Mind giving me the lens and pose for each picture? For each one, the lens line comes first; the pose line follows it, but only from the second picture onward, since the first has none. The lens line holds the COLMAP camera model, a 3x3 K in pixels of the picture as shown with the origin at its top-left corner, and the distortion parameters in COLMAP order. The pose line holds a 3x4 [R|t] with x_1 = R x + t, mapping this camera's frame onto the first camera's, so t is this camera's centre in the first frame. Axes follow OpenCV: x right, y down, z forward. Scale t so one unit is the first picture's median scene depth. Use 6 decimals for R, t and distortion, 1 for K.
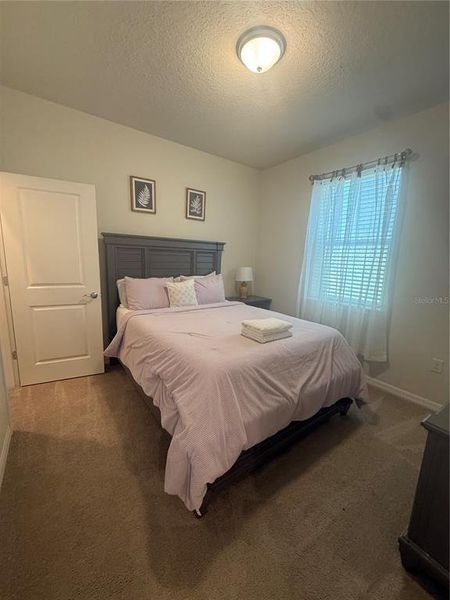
lens RADIAL K [[240.1, 0, 220.6], [0, 240.1, 295.0], [0, 0, 1]] dist [-0.001995, -0.000329]
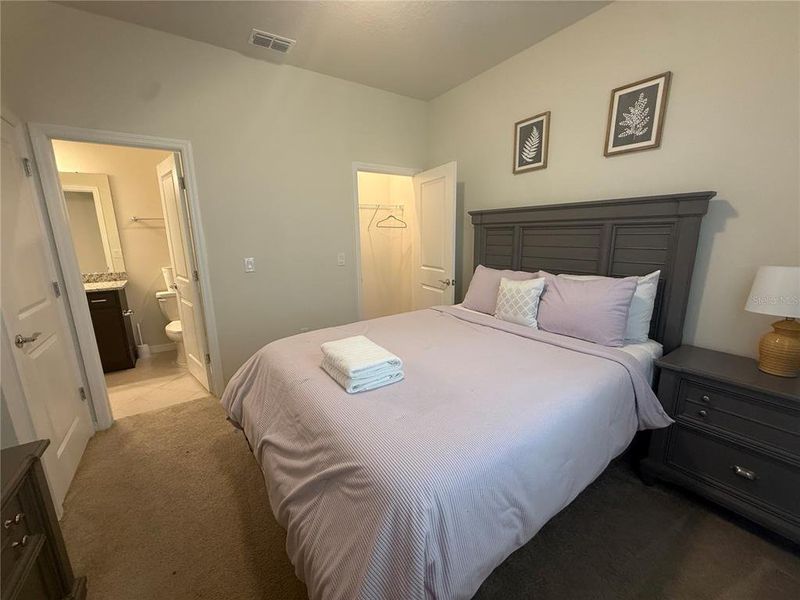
lens RADIAL K [[320.1, 0, 395.3], [0, 320.1, 303.5], [0, 0, 1]] dist [-0.001995, -0.000329]
pose [[-0.012242, 0.175922, -0.984328, 0.551797], [-0.142322, 0.974073, 0.175860, -0.082047], [0.989745, 0.142244, 0.013113, 0.609297]]
